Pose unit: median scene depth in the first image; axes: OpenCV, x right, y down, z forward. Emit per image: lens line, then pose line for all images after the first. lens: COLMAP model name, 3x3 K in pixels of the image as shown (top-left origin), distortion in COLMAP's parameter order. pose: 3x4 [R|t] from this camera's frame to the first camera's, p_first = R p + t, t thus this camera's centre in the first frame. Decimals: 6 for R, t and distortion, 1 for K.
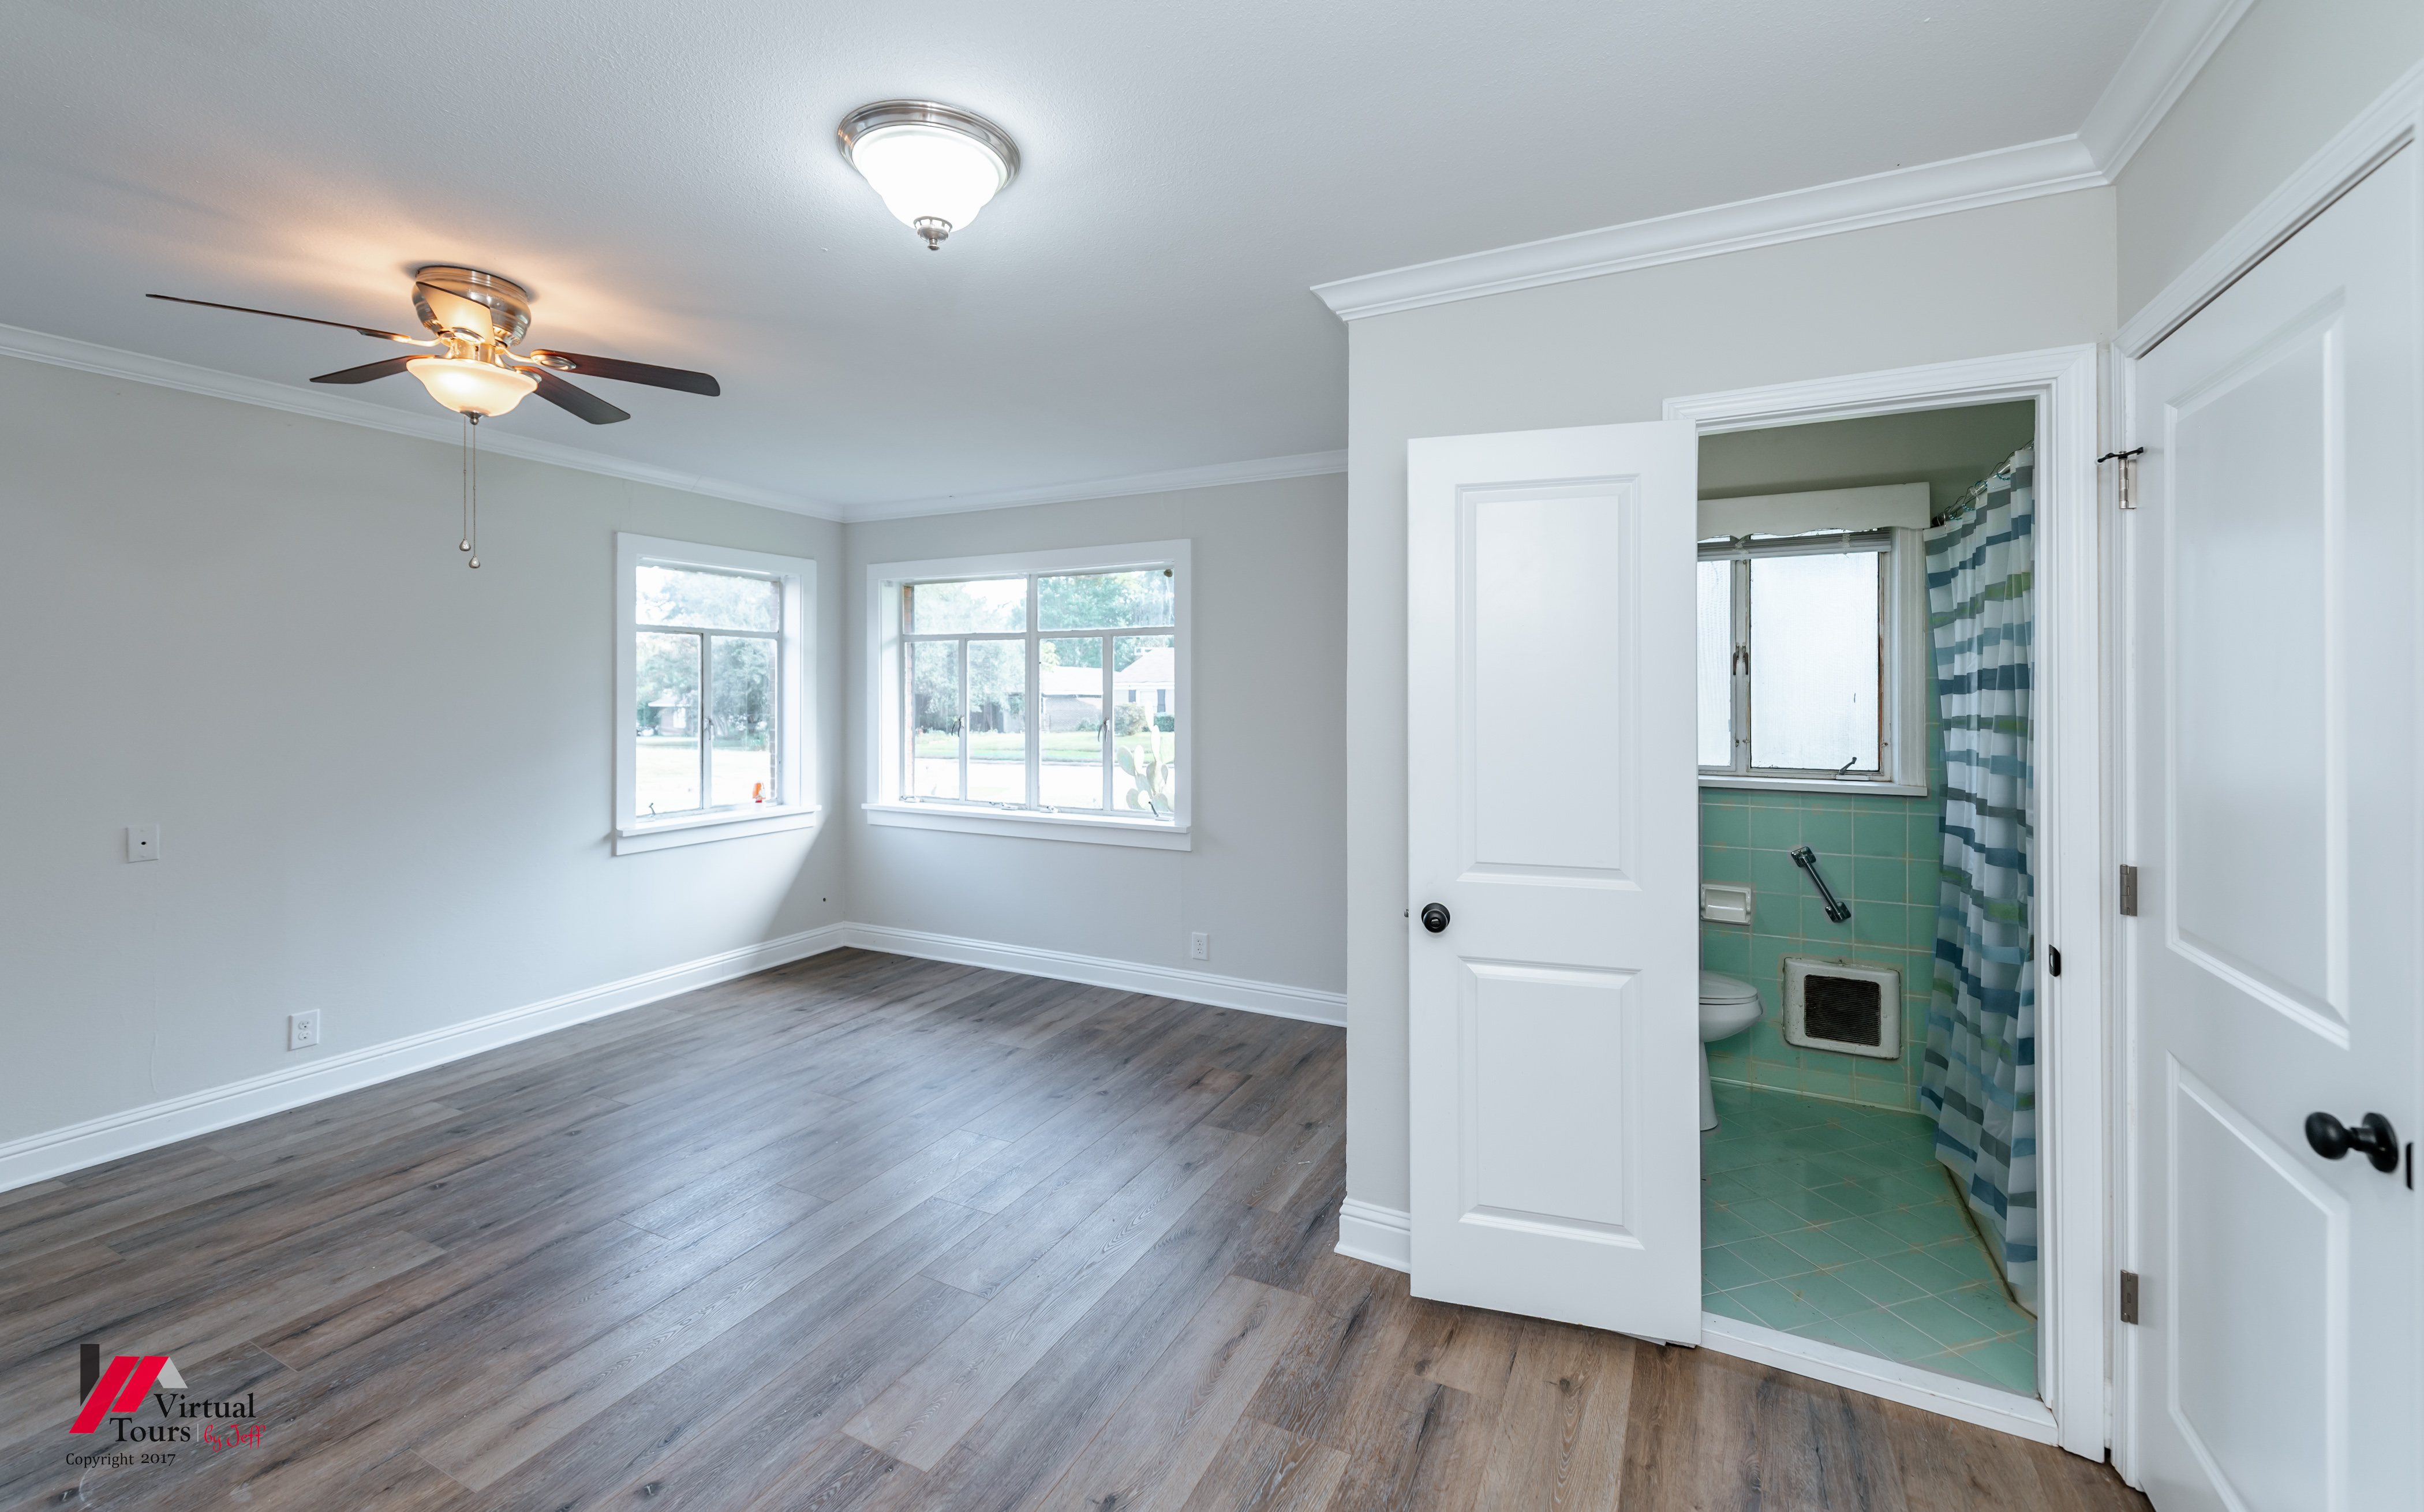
lens RADIAL K [[979.1, 0, 1215.7], [0, 979.1, 713.1], [0, 0, 1]] dist [0.001212, -0.000090]
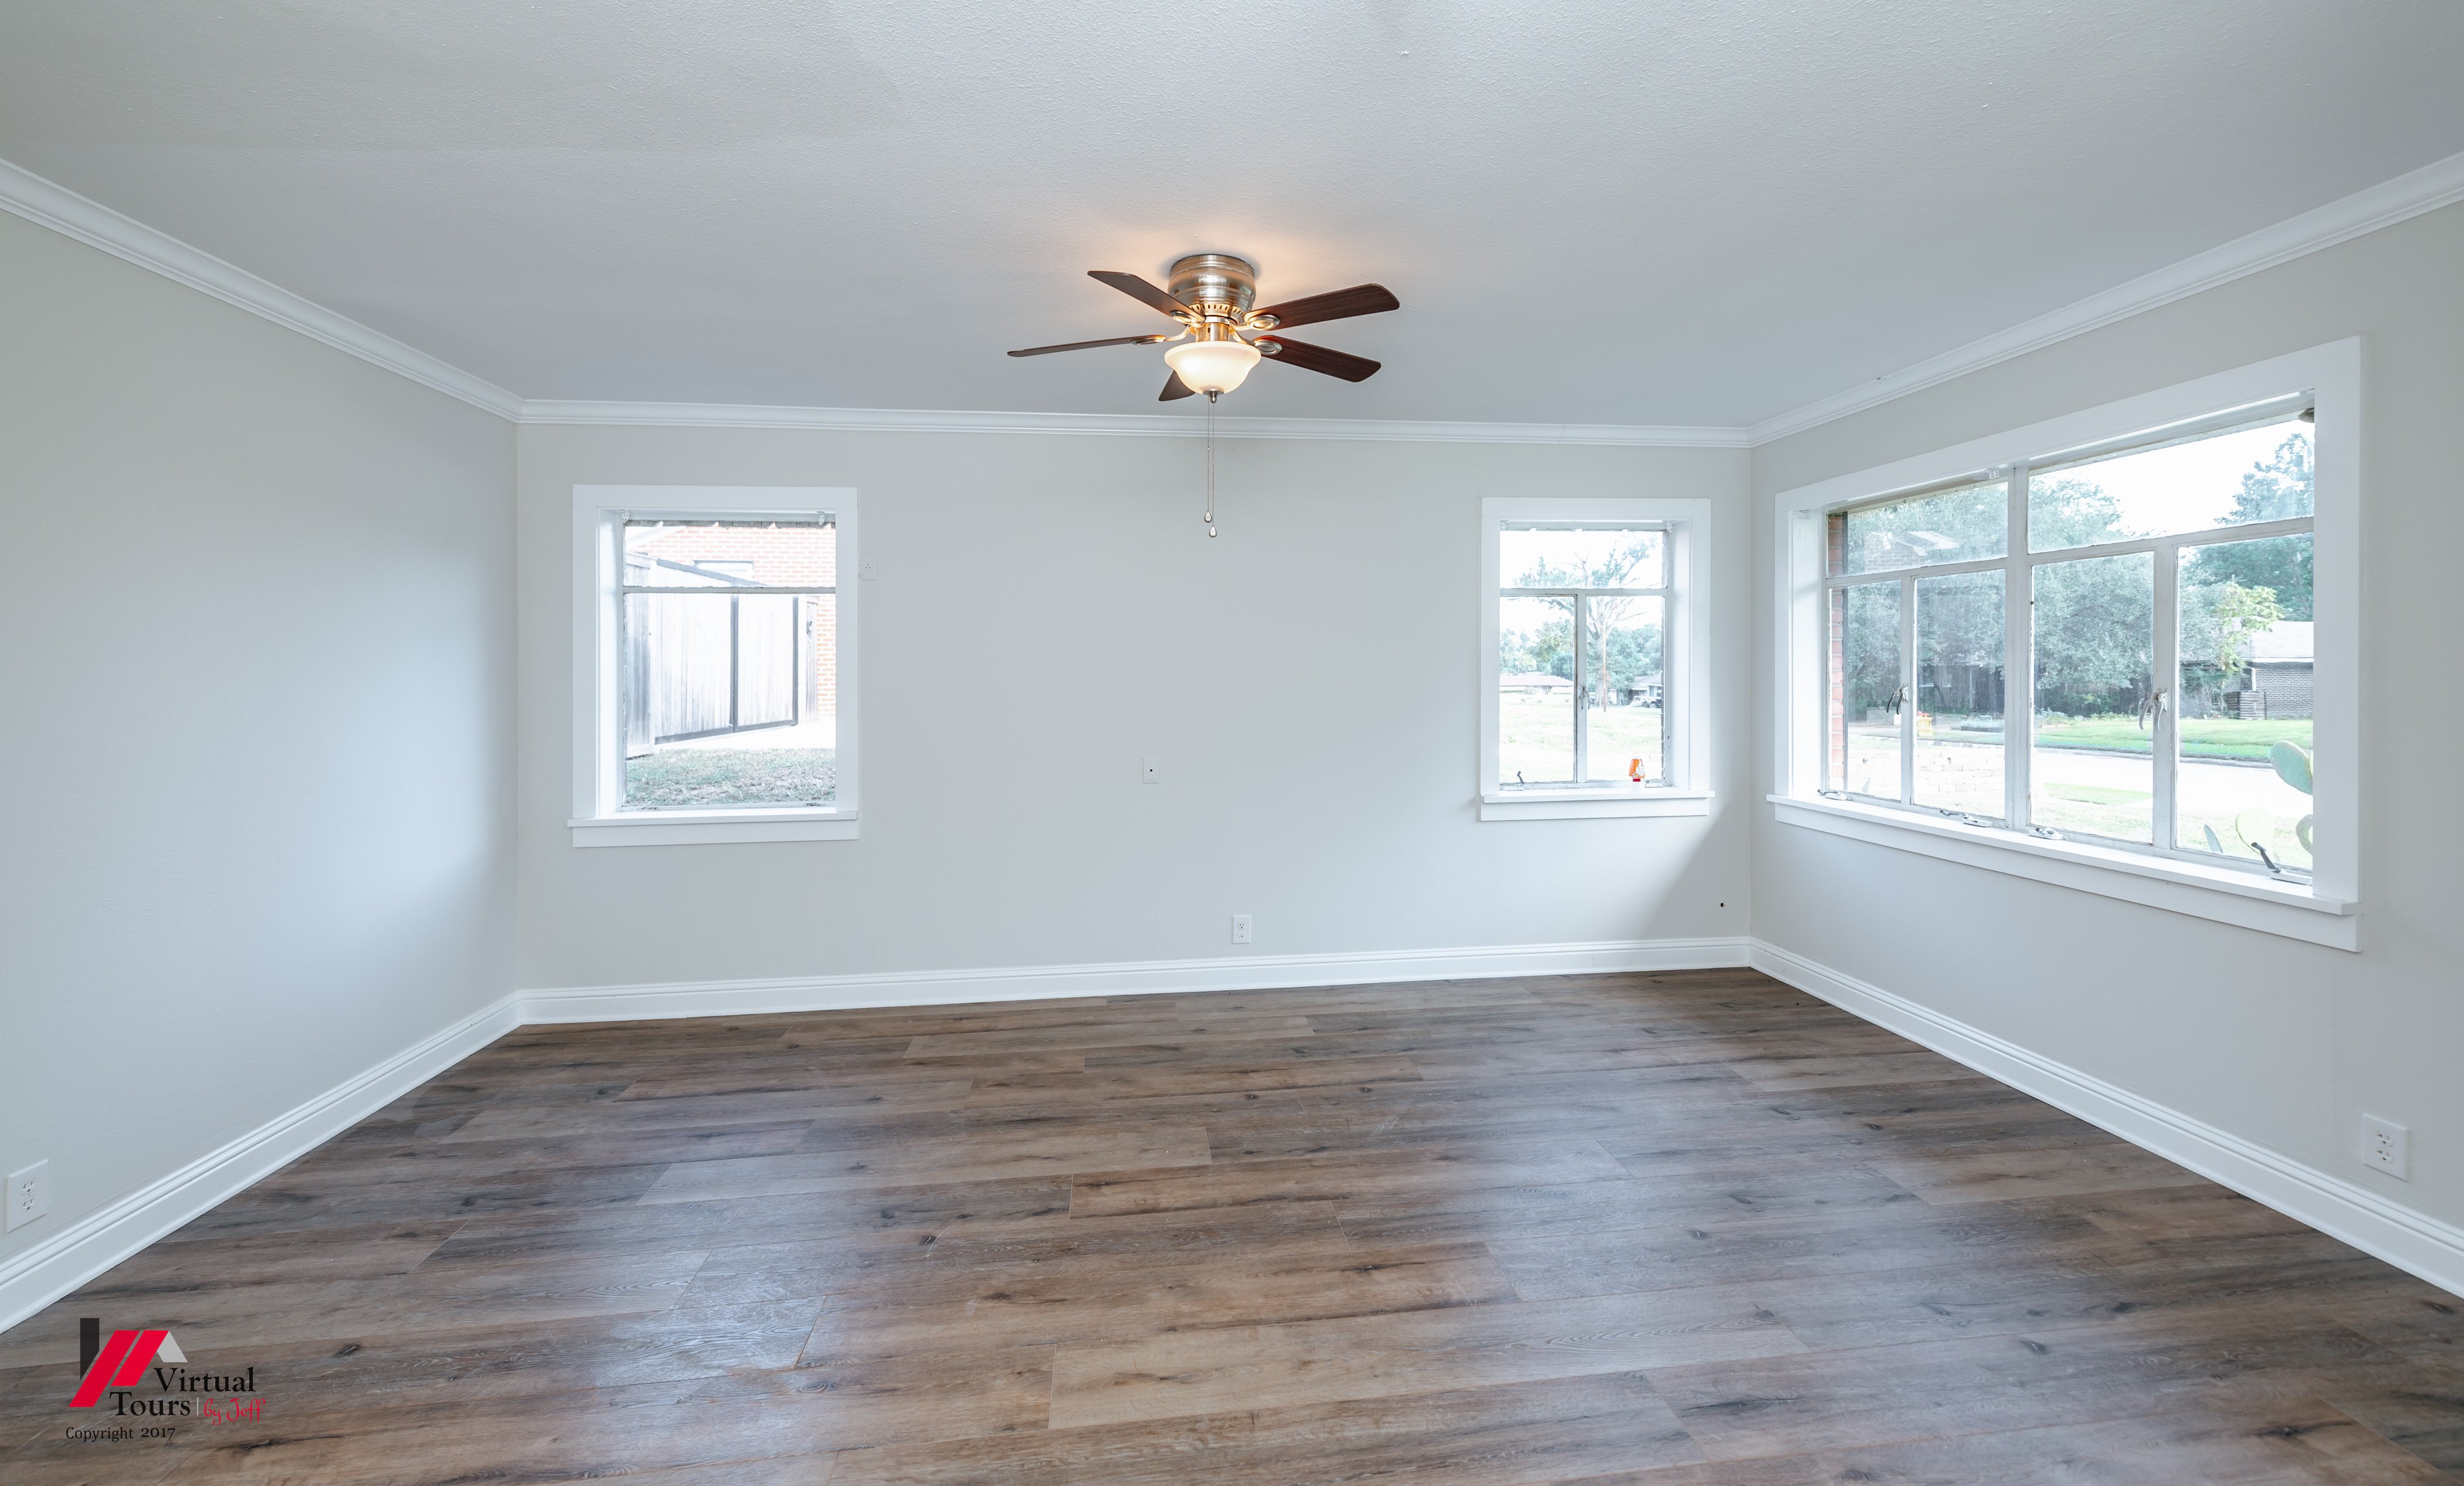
lens RADIAL K [[975.8, 0, 1240.6], [0, 975.8, 686.4], [0, 0, 1]] dist [0.018509, -0.005731]
pose [[0.553001, 0.007197, -0.833150, 0.089713], [-0.008111, 0.999962, 0.003255, 0.006985], [0.833141, 0.004957, 0.553038, 0.259144]]
